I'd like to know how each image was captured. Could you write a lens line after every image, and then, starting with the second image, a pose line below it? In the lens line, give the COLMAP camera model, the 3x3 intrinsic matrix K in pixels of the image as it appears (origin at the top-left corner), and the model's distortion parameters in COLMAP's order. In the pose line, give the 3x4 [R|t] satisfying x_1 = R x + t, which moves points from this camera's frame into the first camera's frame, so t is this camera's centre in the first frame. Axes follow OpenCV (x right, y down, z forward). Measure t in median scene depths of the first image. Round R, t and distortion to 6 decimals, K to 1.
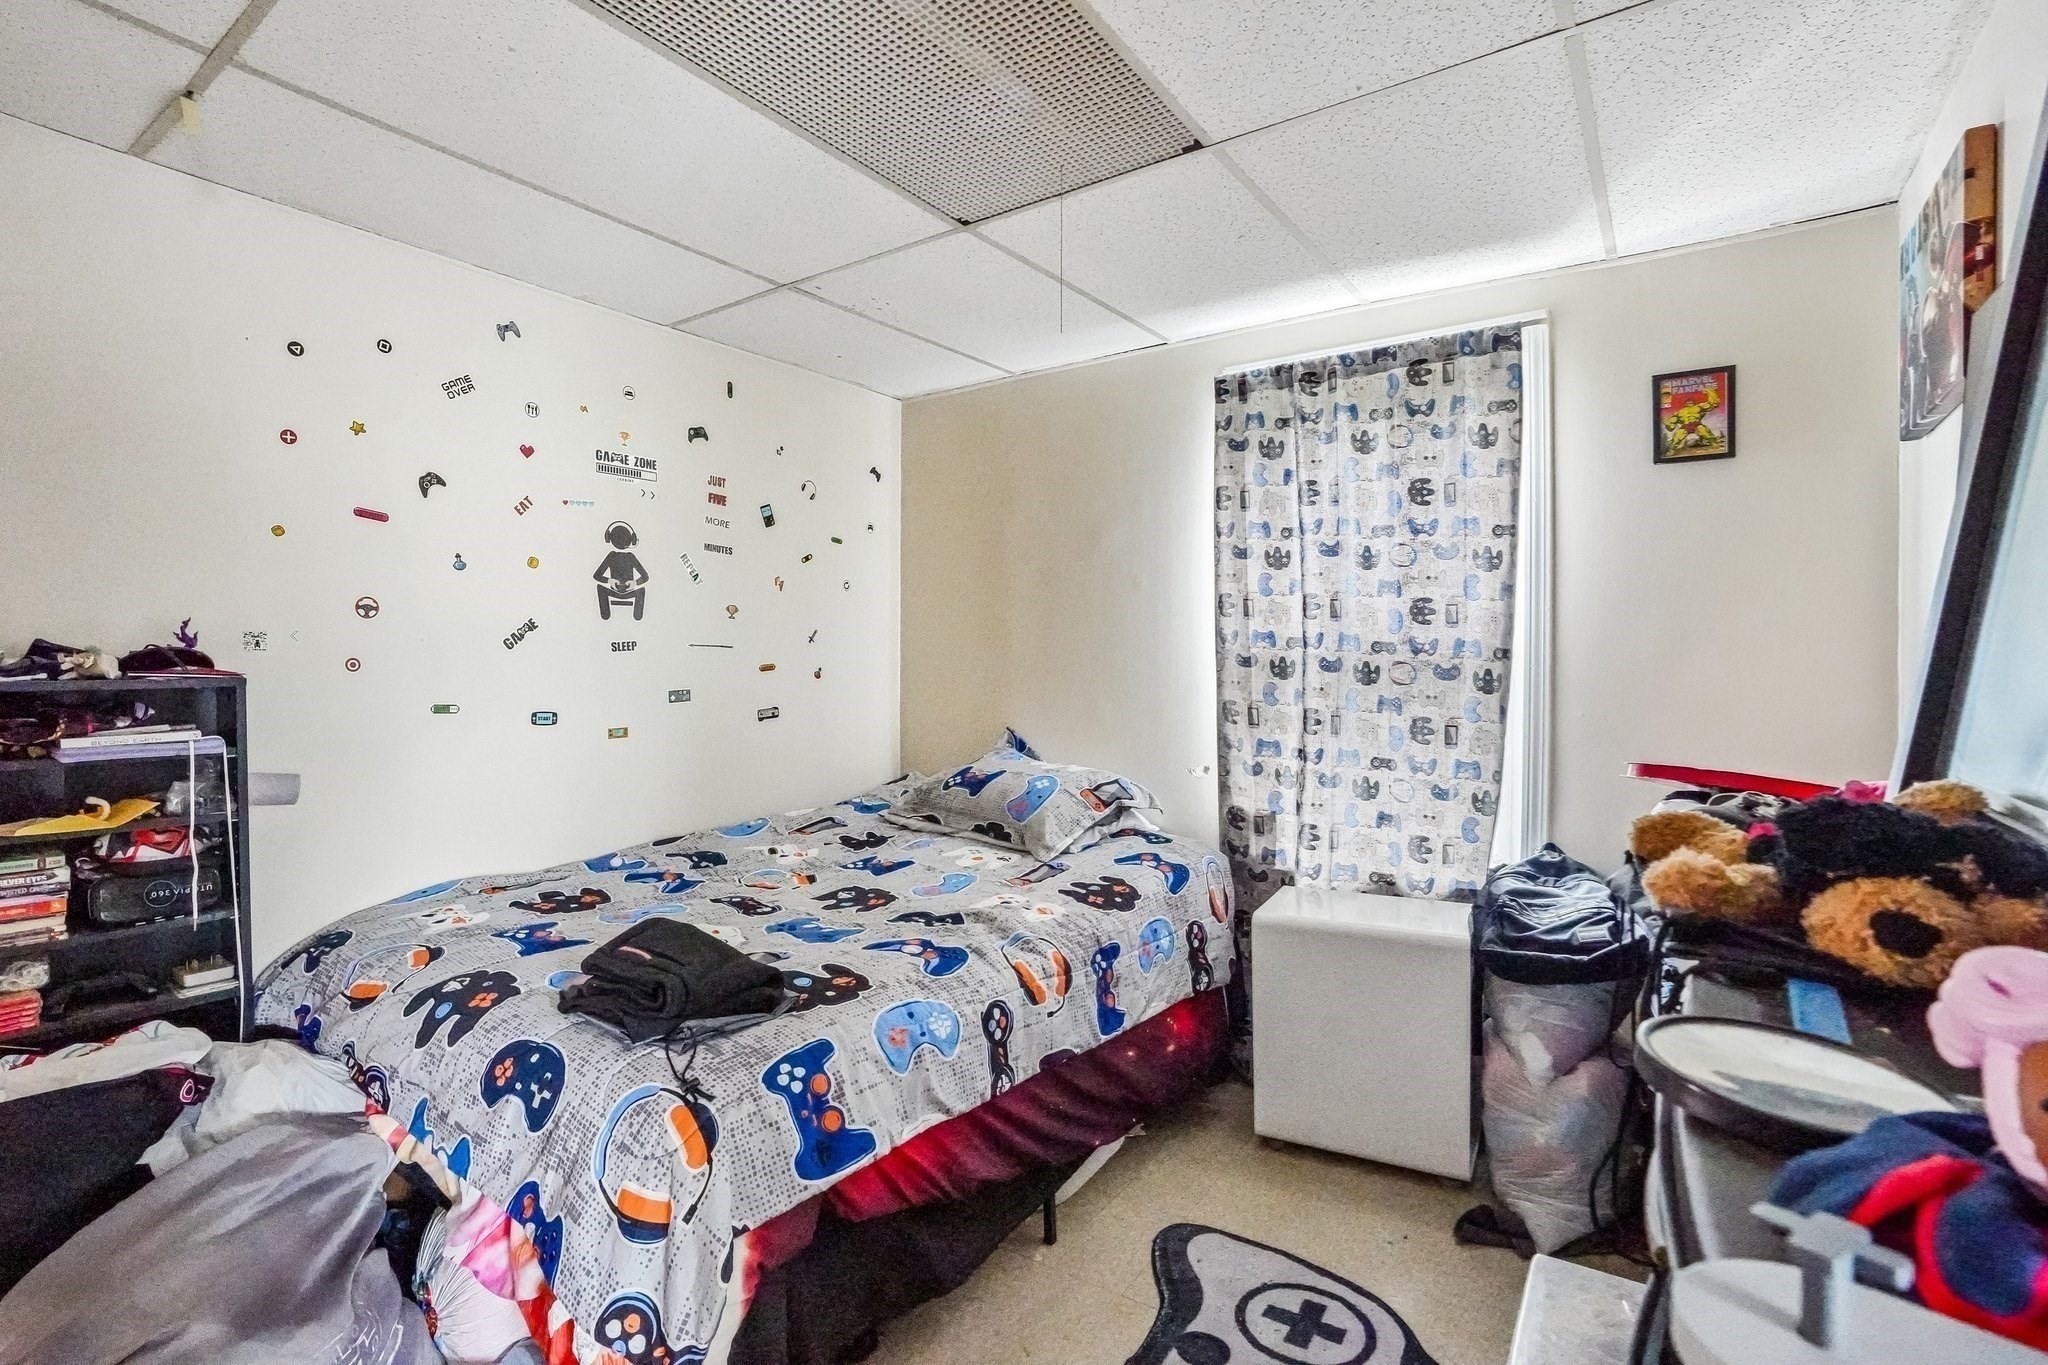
lens RADIAL K [[960.6, 0, 1016.6], [0, 960.6, 687.3], [0, 0, 1]] dist [-0.039755, 0.000501]
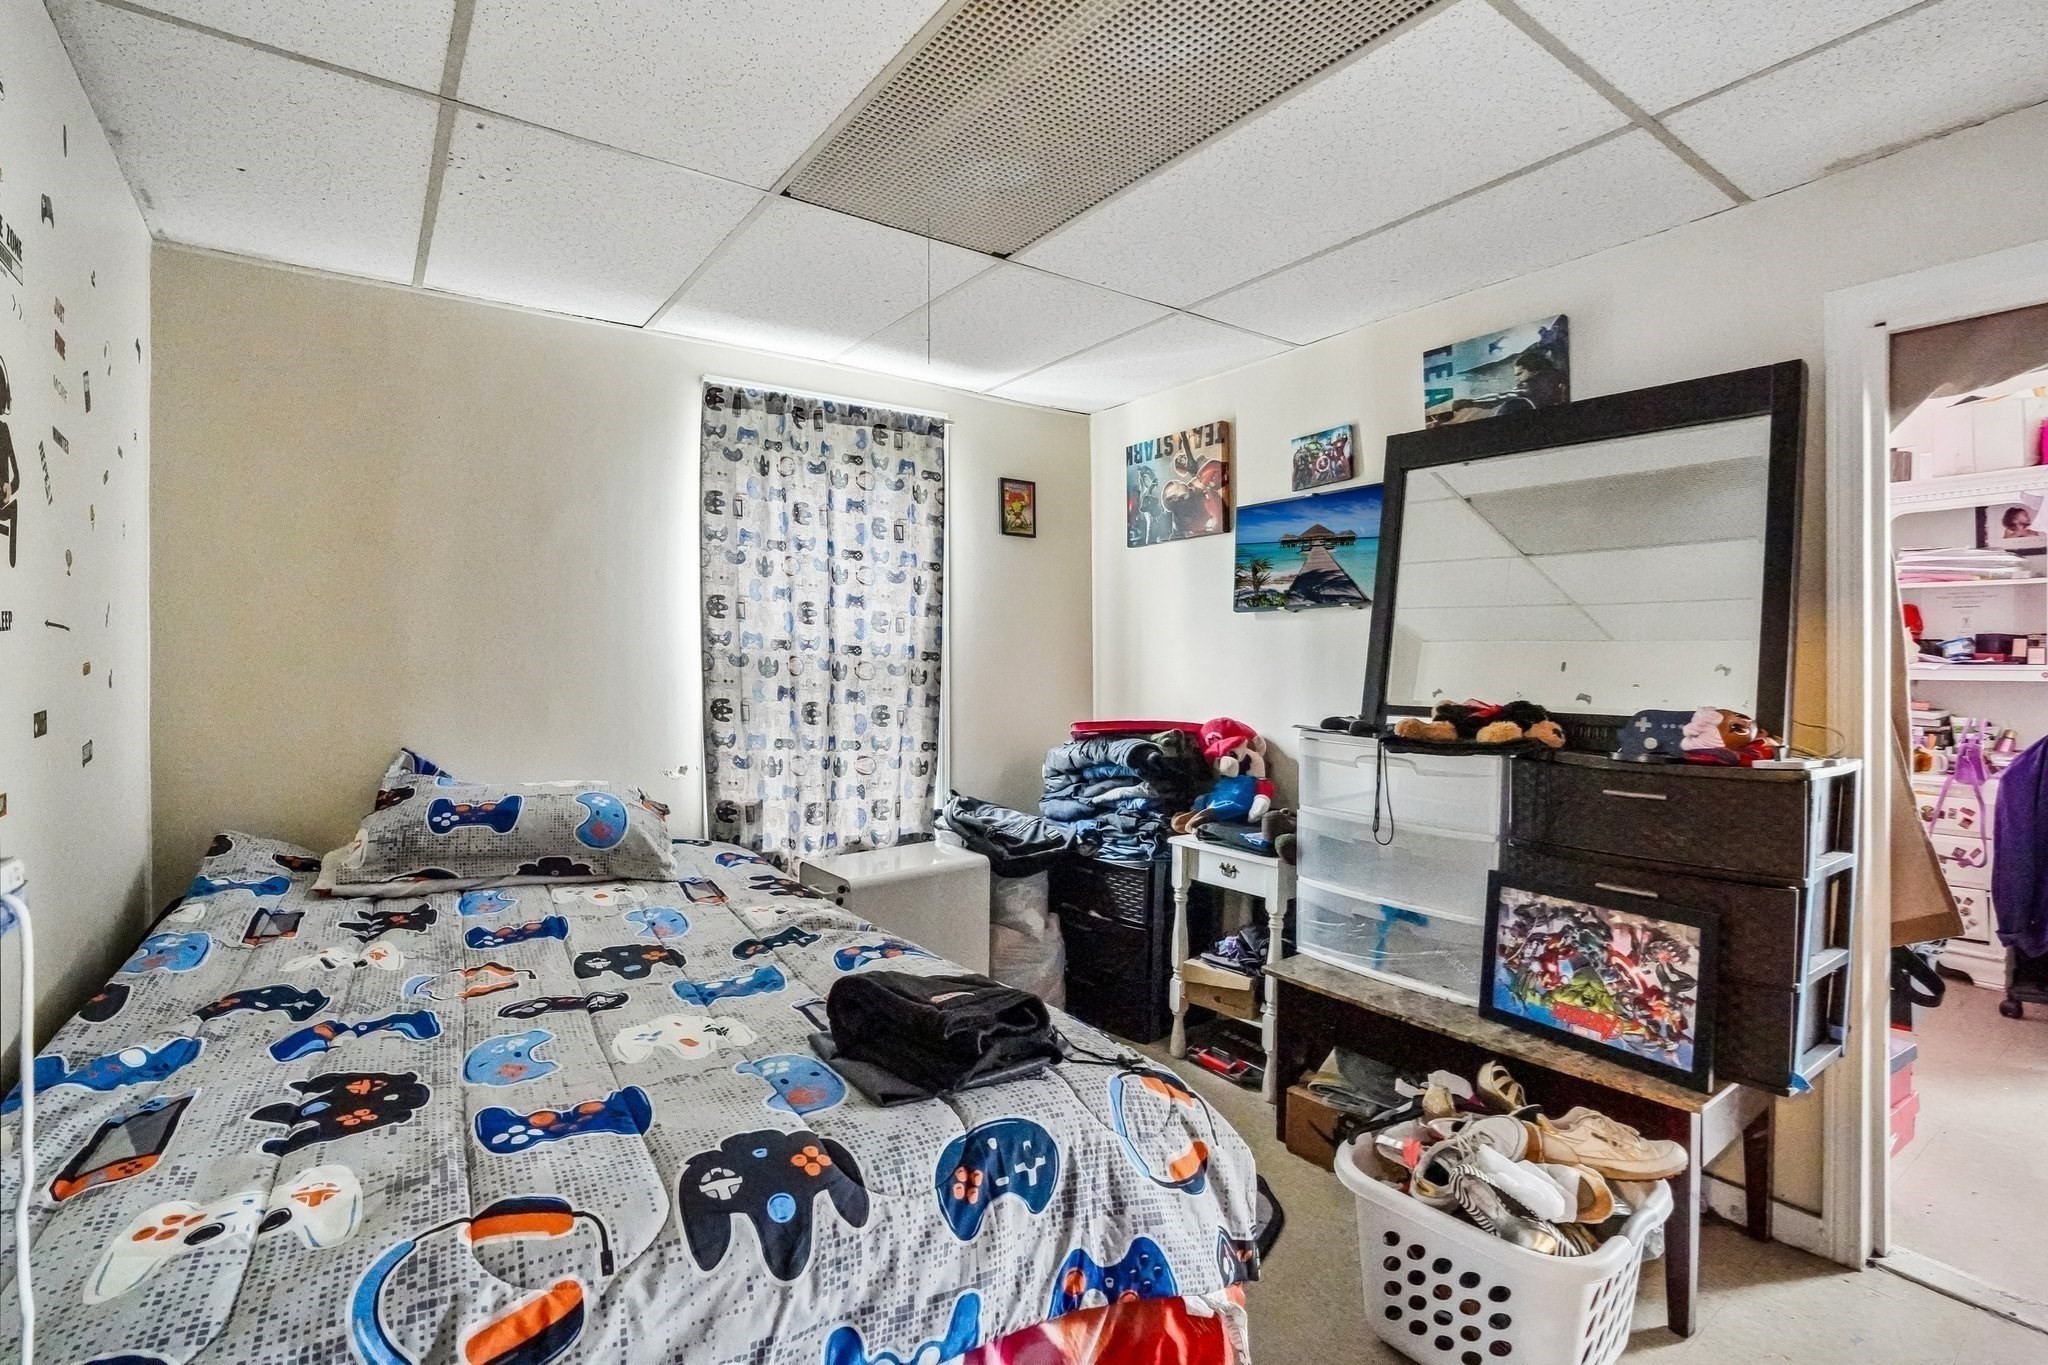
lens RADIAL K [[960.6, 0, 1015.4], [0, 960.6, 670.2], [0, 0, 1]] dist [-0.039755, 0.000501]
pose [[0.337860, -0.002597, 0.941193, -0.723405], [0.027770, 0.999588, -0.007211, -0.000610], [-0.940787, 0.028573, 0.337793, 0.401347]]
